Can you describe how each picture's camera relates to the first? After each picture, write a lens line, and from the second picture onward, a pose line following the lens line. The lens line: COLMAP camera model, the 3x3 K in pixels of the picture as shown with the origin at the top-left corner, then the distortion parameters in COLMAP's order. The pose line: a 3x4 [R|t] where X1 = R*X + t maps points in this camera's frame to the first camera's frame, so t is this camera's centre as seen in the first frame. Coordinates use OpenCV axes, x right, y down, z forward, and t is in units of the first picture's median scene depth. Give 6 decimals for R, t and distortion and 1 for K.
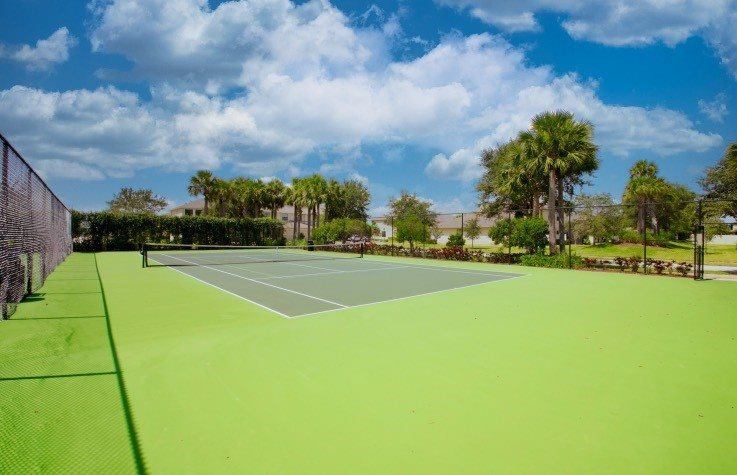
lens RADIAL K [[764.0, 0, 368.5], [0, 764.0, 237.5], [0, 0, 1]] dist [-0.004944, -0.003209]
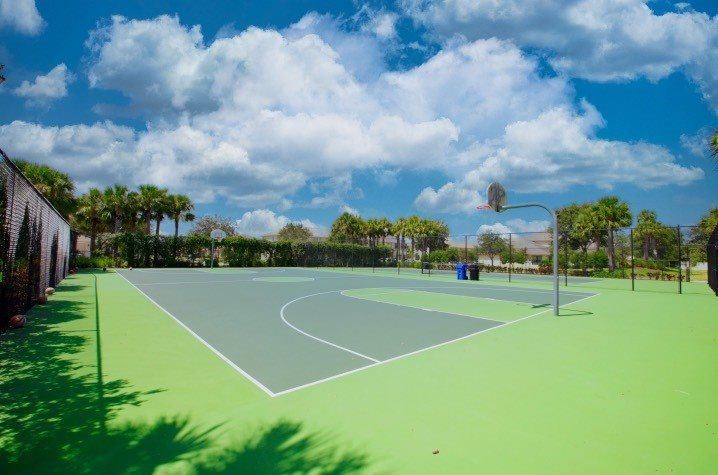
lens RADIAL K [[620.8, 0, 359.0], [0, 620.8, 237.5], [0, 0, 1]] dist [-0.000258, -0.000160]
pose [[0.999999, 0.000496, 0.001581, -0.000611], [-0.000427, 0.999061, -0.043331, -0.006101], [-0.001601, 0.043330, 0.999060, 0.184827]]
